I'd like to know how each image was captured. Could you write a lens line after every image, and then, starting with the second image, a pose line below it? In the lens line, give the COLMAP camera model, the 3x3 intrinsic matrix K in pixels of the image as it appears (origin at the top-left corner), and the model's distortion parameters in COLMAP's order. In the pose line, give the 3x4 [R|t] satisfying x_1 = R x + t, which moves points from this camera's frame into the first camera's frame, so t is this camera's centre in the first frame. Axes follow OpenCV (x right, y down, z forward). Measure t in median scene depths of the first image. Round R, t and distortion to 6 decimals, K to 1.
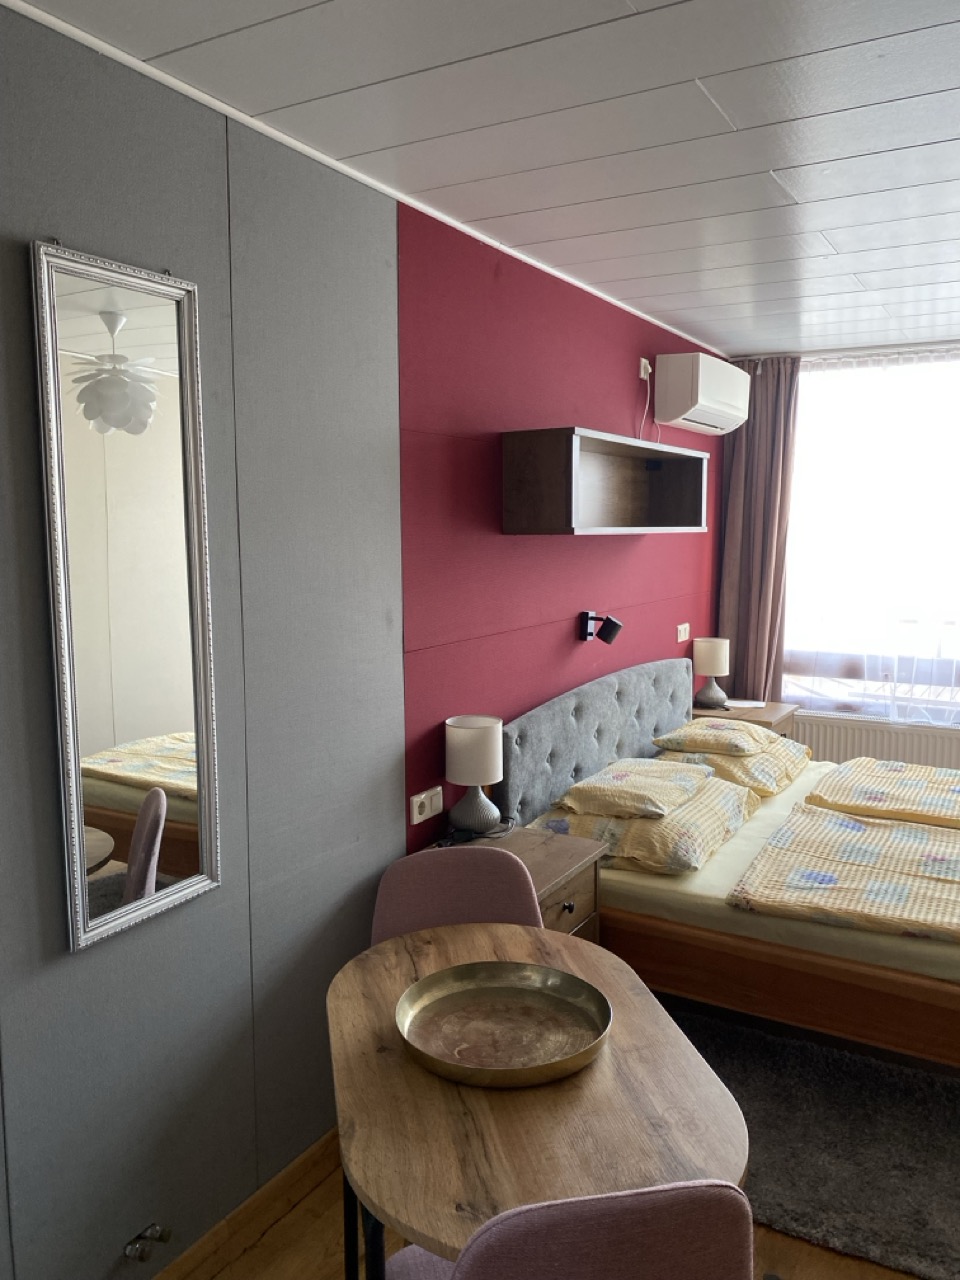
lens RADIAL K [[974.5, 0, 484.3], [0, 974.5, 632.2], [0, 0, 1]] dist [0.069087, -0.069580]
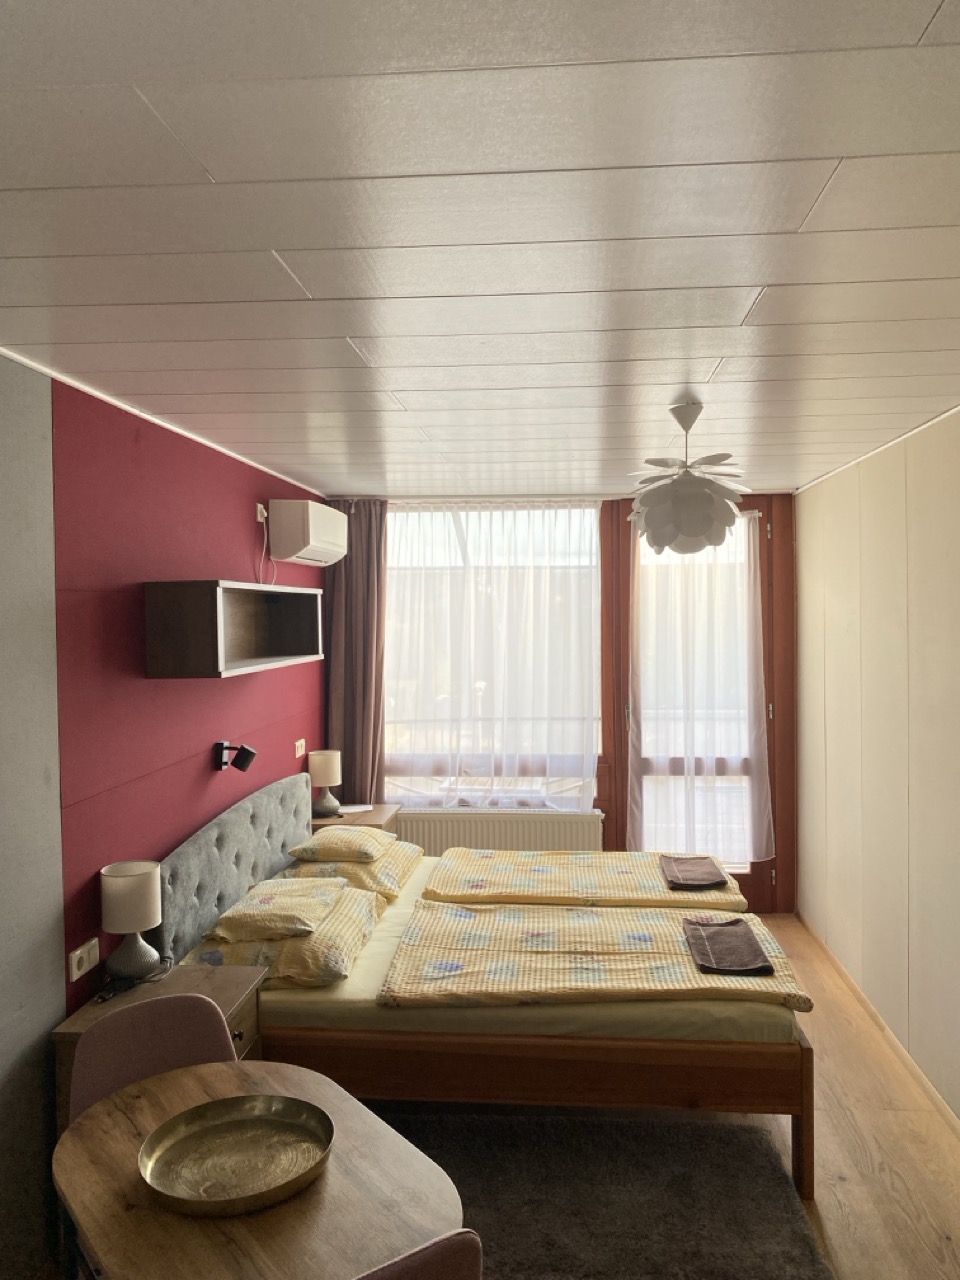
lens RADIAL K [[974.5, 0, 484.3], [0, 974.5, 632.2], [0, 0, 1]] dist [0.069087, -0.069580]
pose [[0.906351, -0.018298, 0.422130, -0.099126], [0.055883, 0.995476, -0.076836, -0.051158], [-0.418814, 0.093230, 0.903273, -0.106574]]
